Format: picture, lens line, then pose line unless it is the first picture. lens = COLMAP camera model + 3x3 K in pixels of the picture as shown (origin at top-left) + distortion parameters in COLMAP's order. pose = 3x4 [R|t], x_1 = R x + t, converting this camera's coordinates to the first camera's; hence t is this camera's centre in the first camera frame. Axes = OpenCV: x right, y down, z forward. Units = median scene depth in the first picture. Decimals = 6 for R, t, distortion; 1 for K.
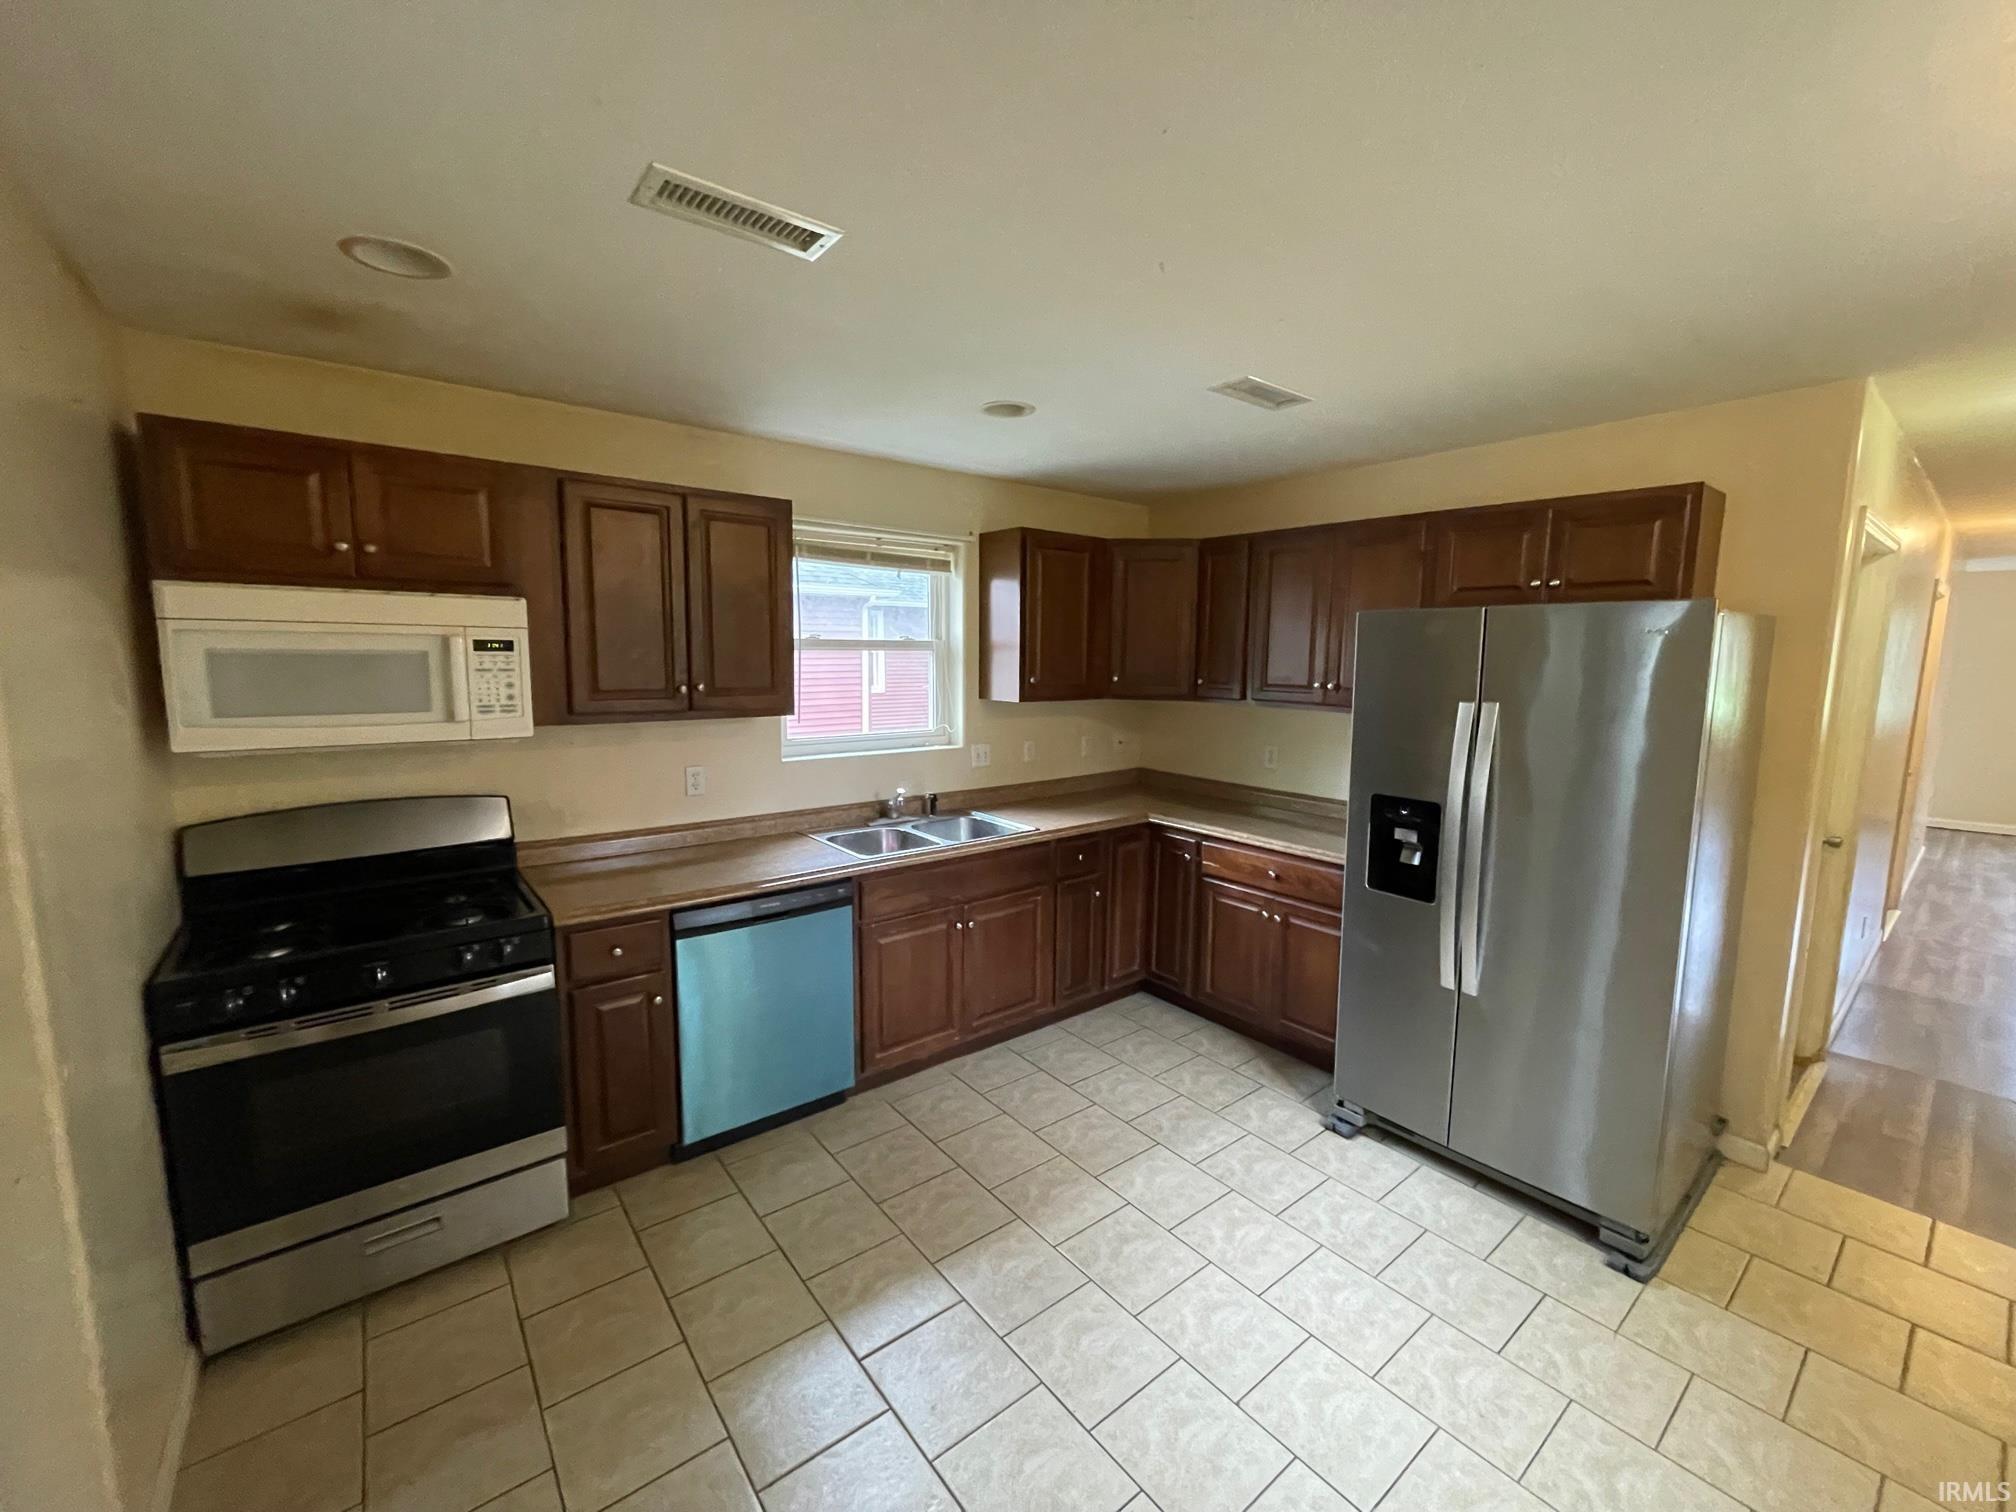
lens RADIAL K [[821.9, 0, 1025.1], [0, 821.9, 756.6], [0, 0, 1]] dist [-0.001355, -0.000084]
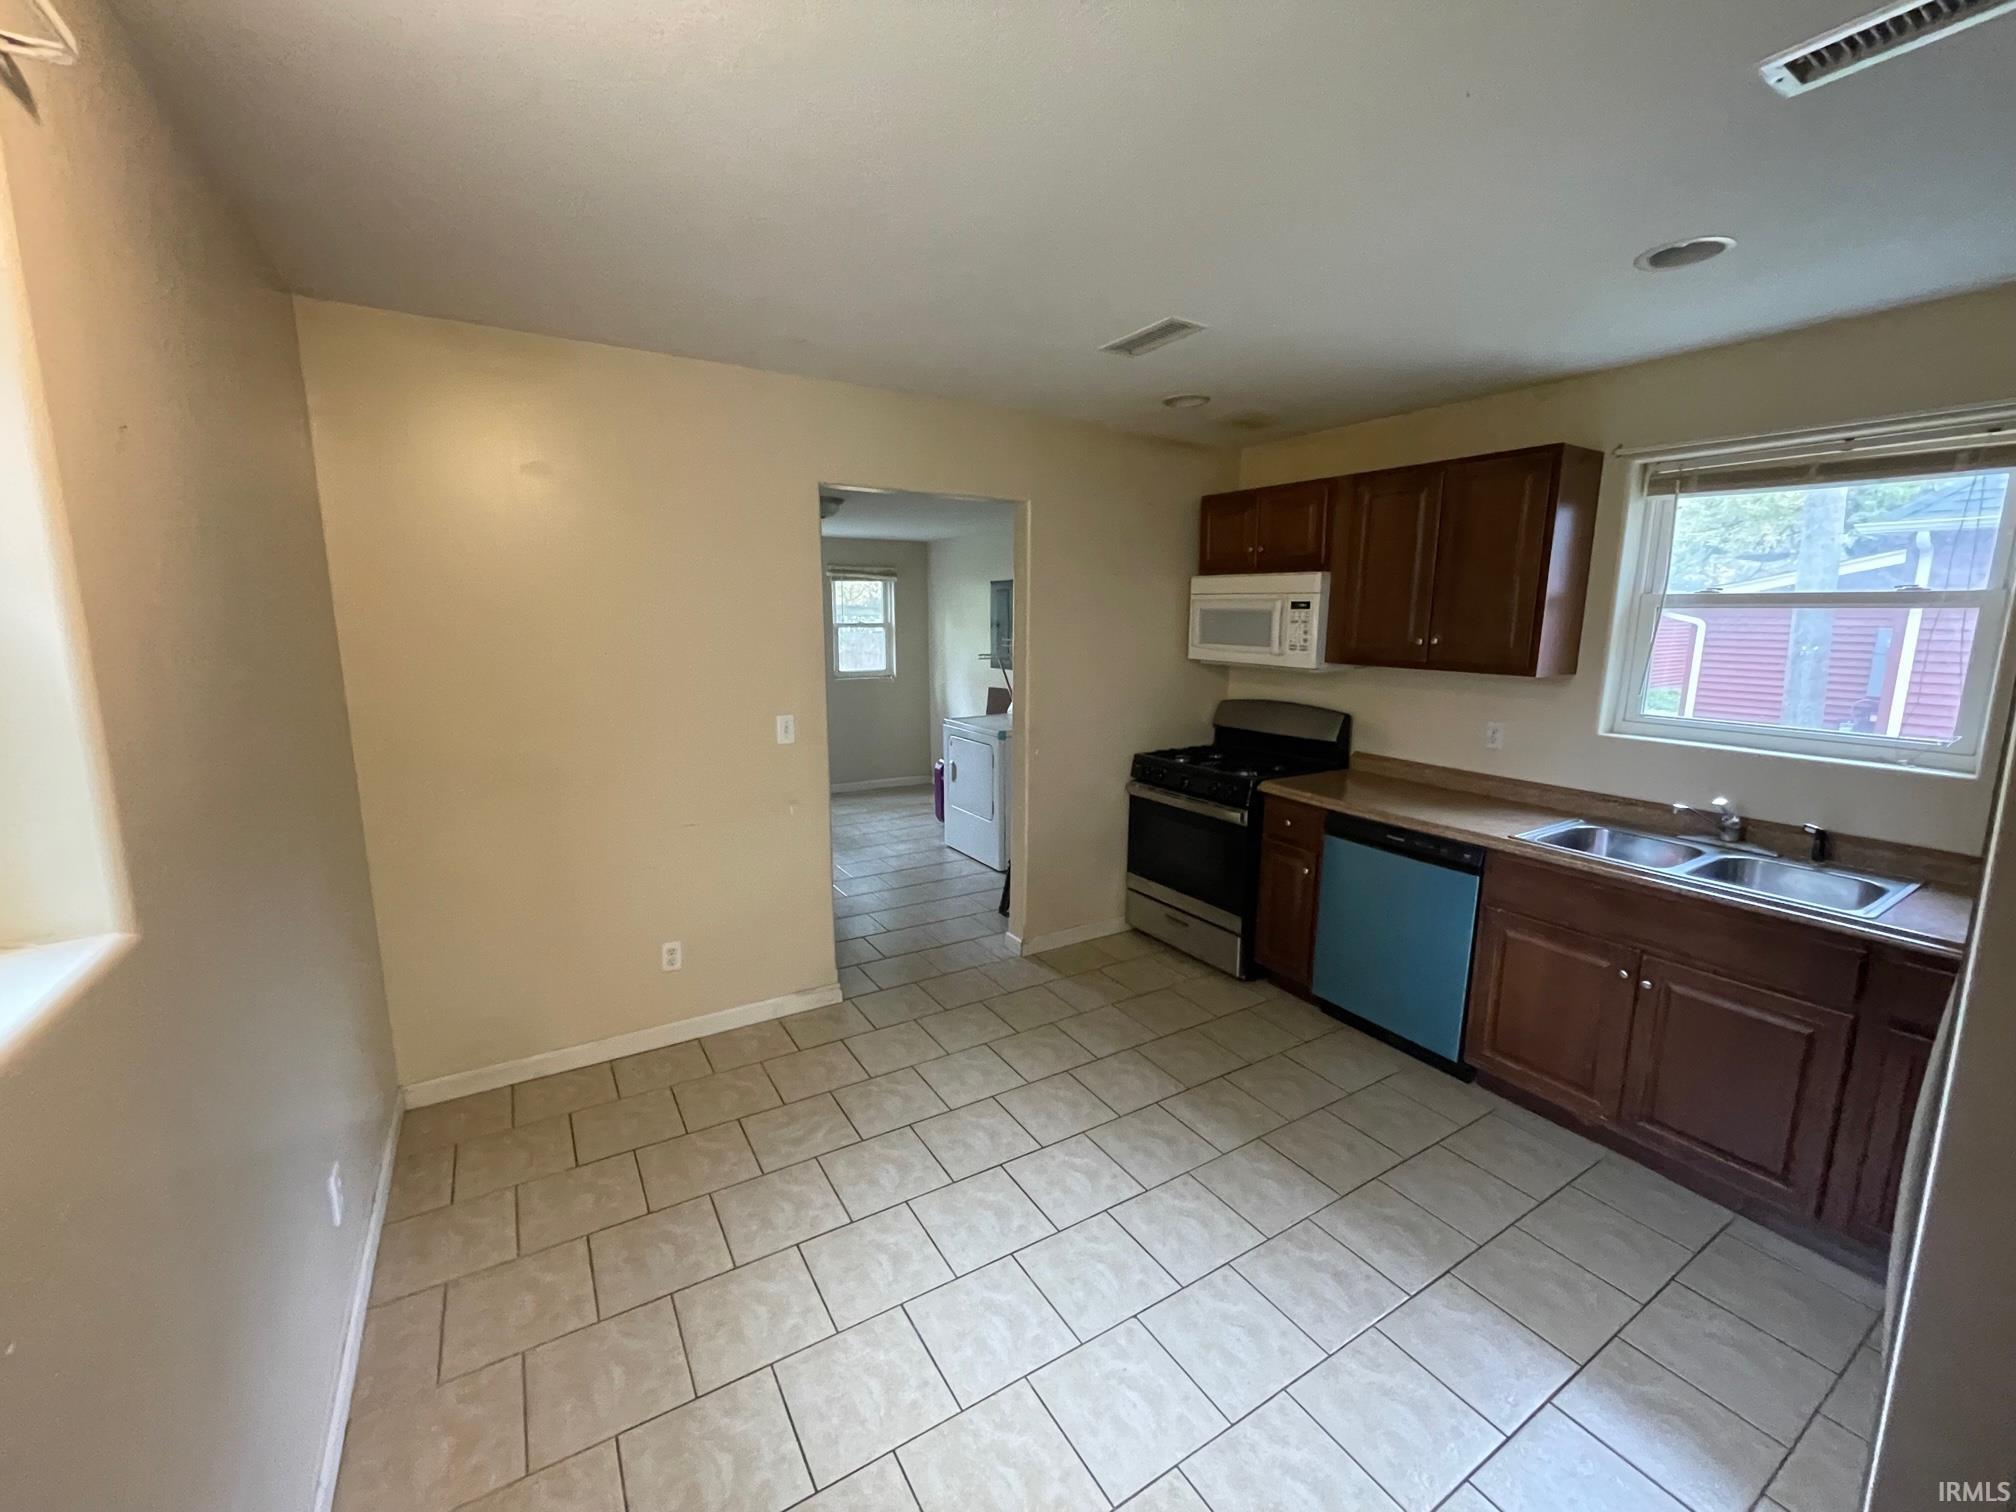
lens RADIAL K [[821.9, 0, 1025.1], [0, 821.9, 756.6], [0, 0, 1]] dist [-0.001355, -0.000084]
pose [[-0.121224, 0.161548, -0.979391, 0.920134], [-0.134945, 0.974825, 0.177498, -0.062564], [0.983410, 0.153681, -0.096372, 0.677860]]
